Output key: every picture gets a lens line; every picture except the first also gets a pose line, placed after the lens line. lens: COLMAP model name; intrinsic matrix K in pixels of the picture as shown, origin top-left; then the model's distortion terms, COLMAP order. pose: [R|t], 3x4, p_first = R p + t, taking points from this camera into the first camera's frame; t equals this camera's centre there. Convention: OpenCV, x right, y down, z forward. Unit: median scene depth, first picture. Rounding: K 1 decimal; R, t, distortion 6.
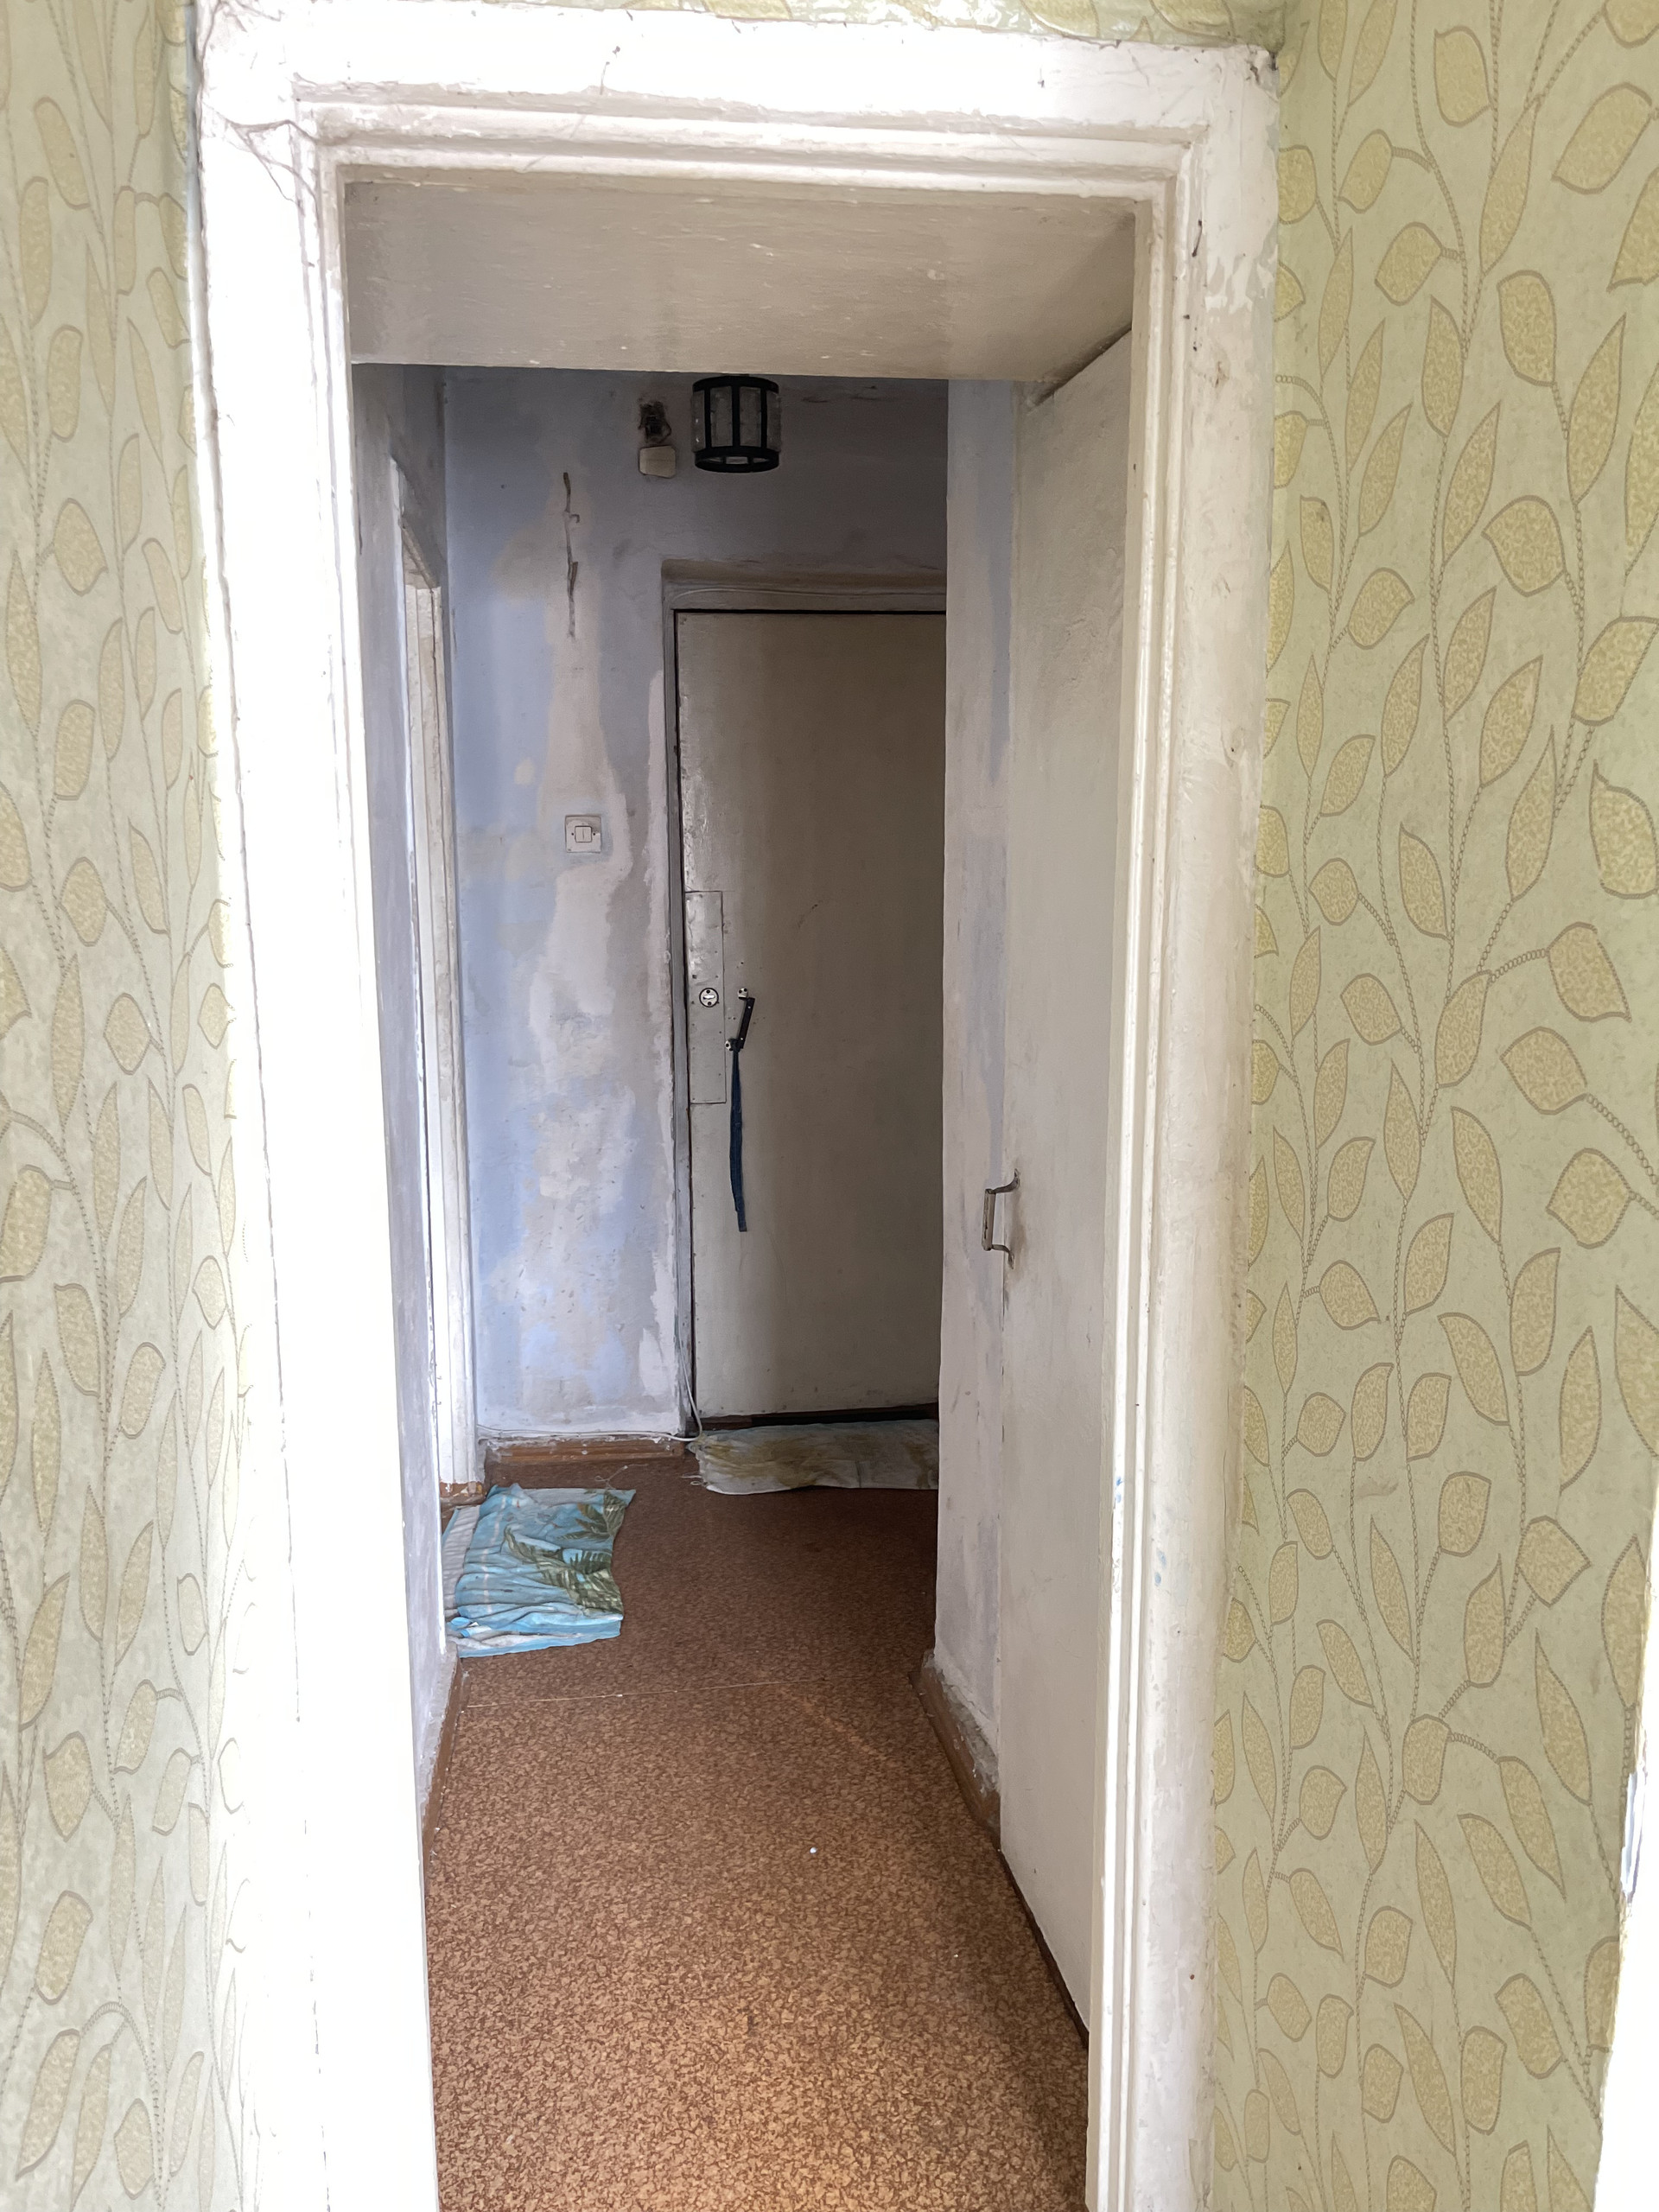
lens RADIAL K [[1672.4, 0, 832.6], [0, 1672.4, 1111.8], [0, 0, 1]] dist [0.070484, -0.099261]
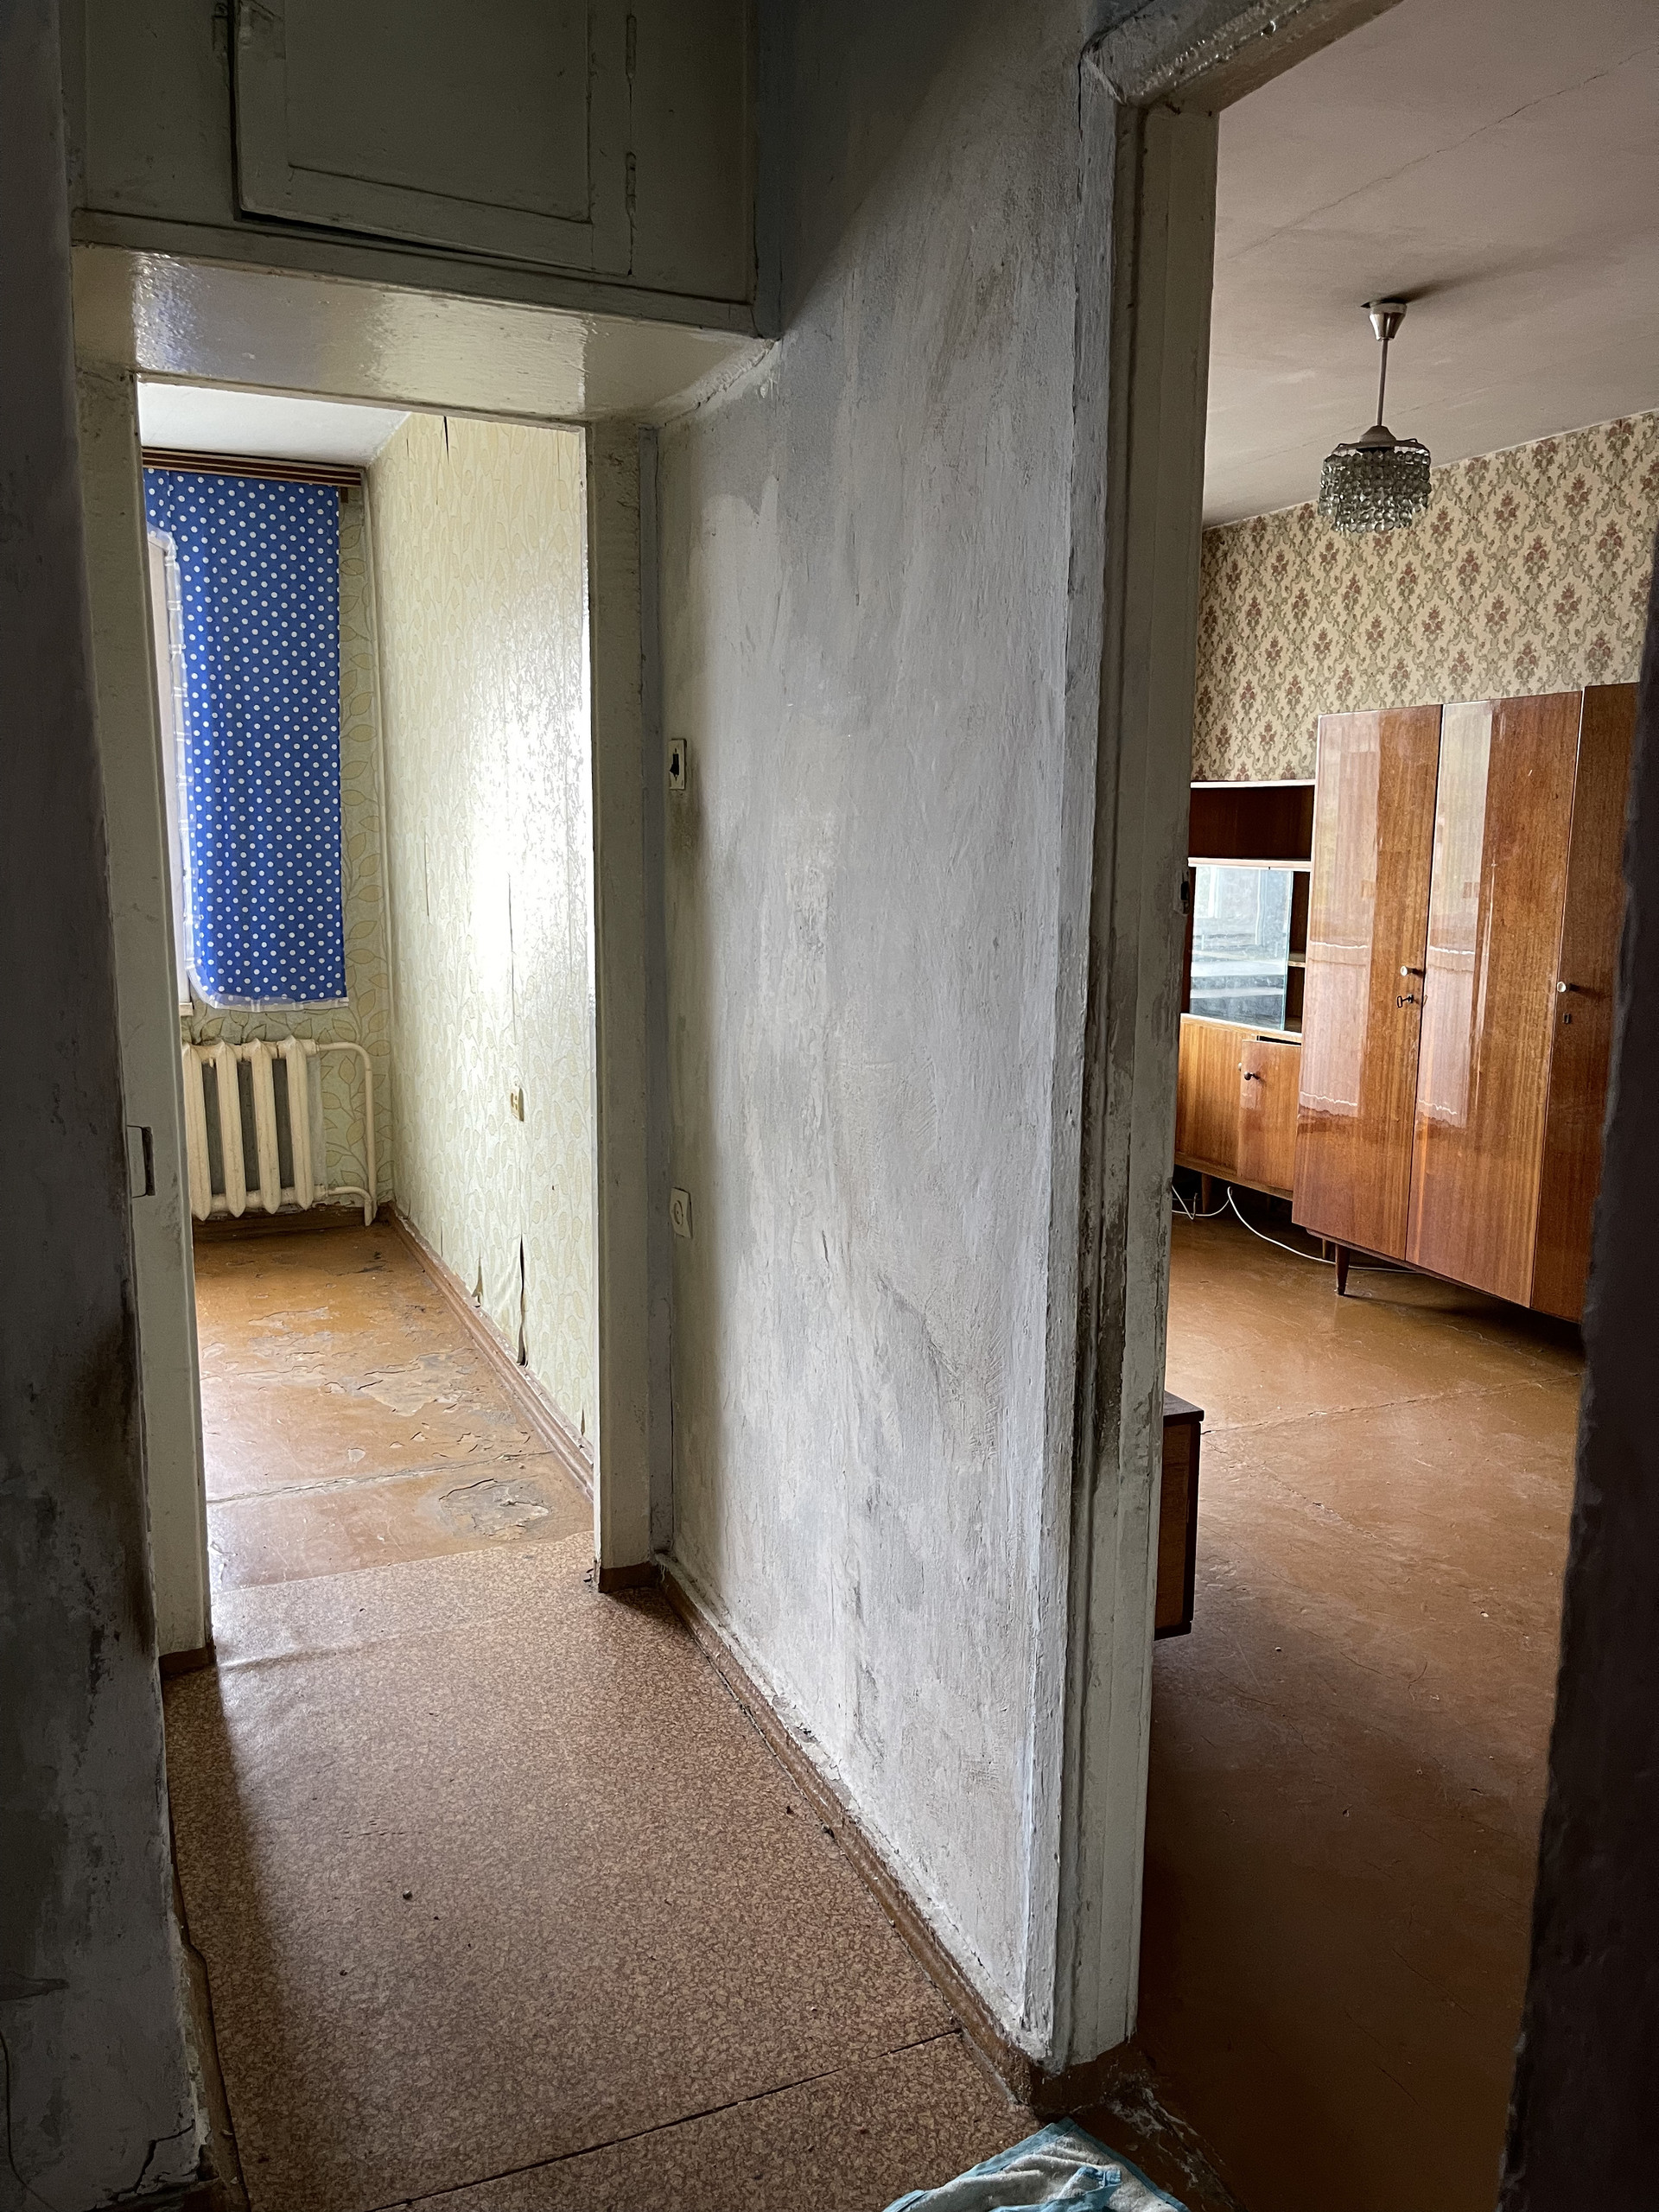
lens RADIAL K [[1689.3, 0, 829.5], [0, 1689.3, 1106.0], [0, 0, 1]] dist [0.027835, 0.014003]
pose [[-0.965337, 0.039518, -0.257997, -0.012494], [-0.044228, 0.949410, 0.310909, -0.273709], [0.257232, 0.311542, -0.914753, 2.016528]]
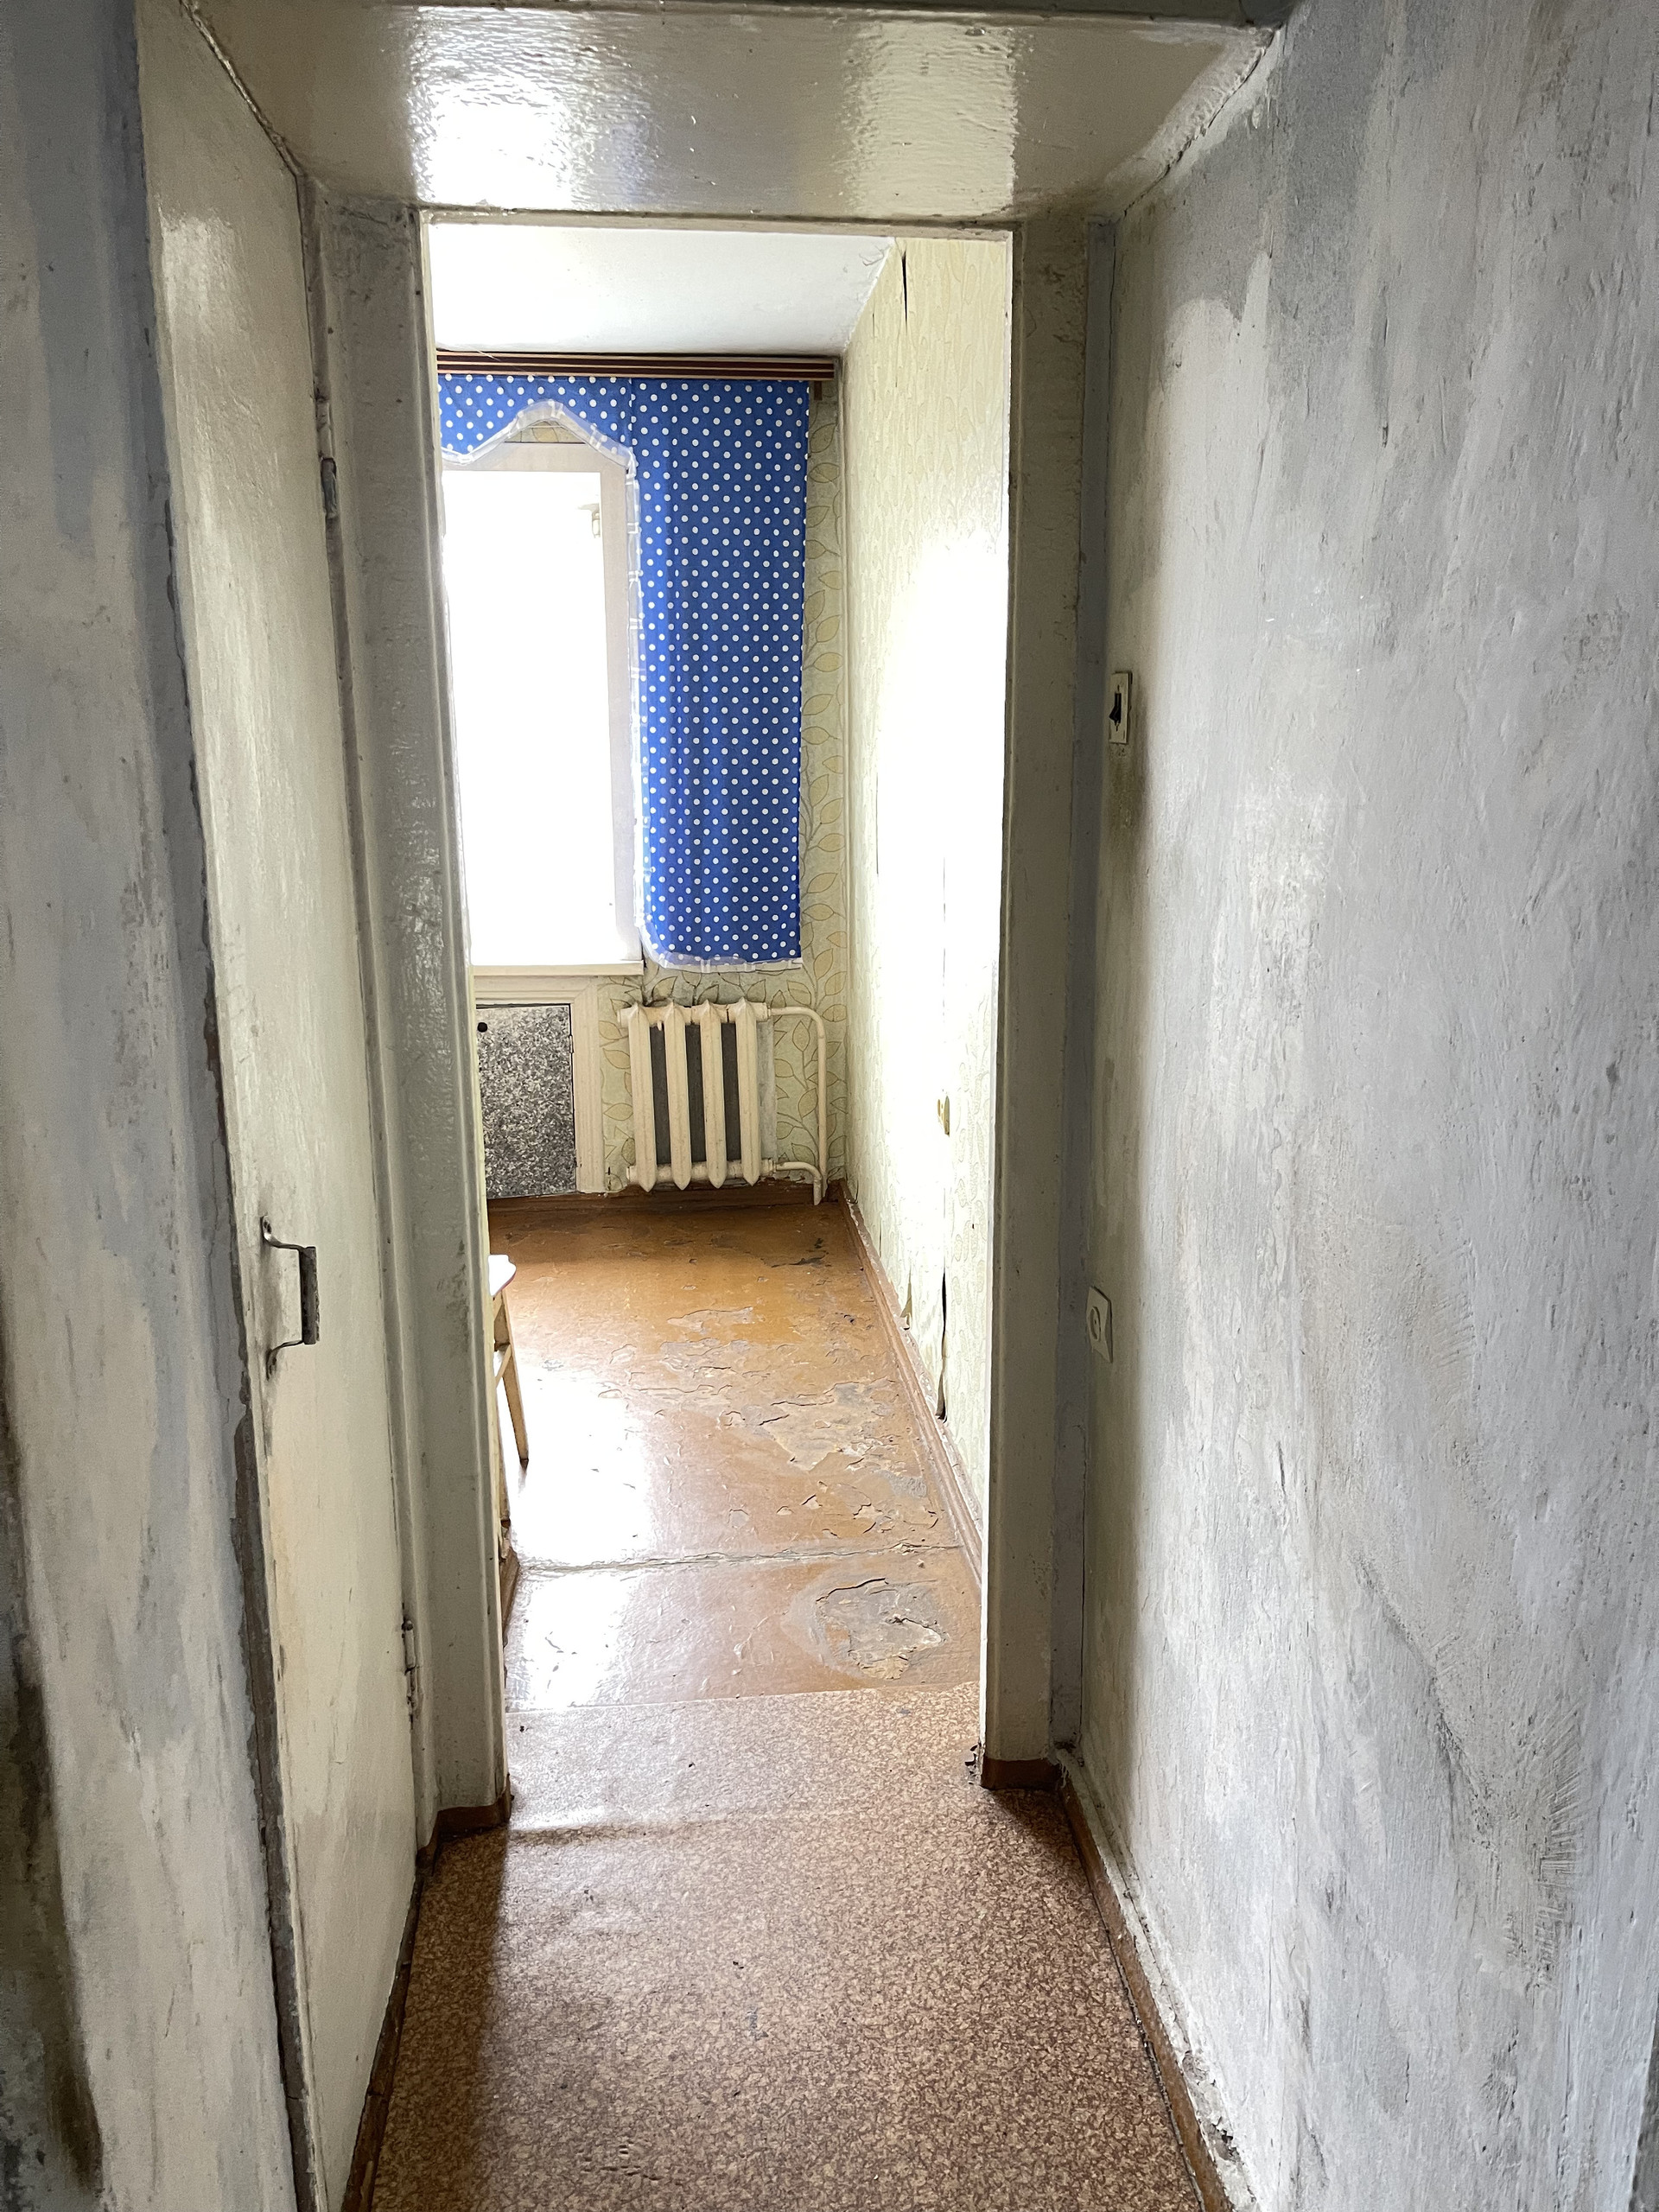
lens RADIAL K [[1672.4, 0, 832.6], [0, 1672.4, 1111.8], [0, 0, 1]] dist [0.070484, -0.099261]
pose [[-0.998770, 0.000085, 0.049581, -0.135114], [0.018224, 0.930624, 0.365522, -0.246796], [-0.046110, 0.365976, -0.929481, 1.654886]]
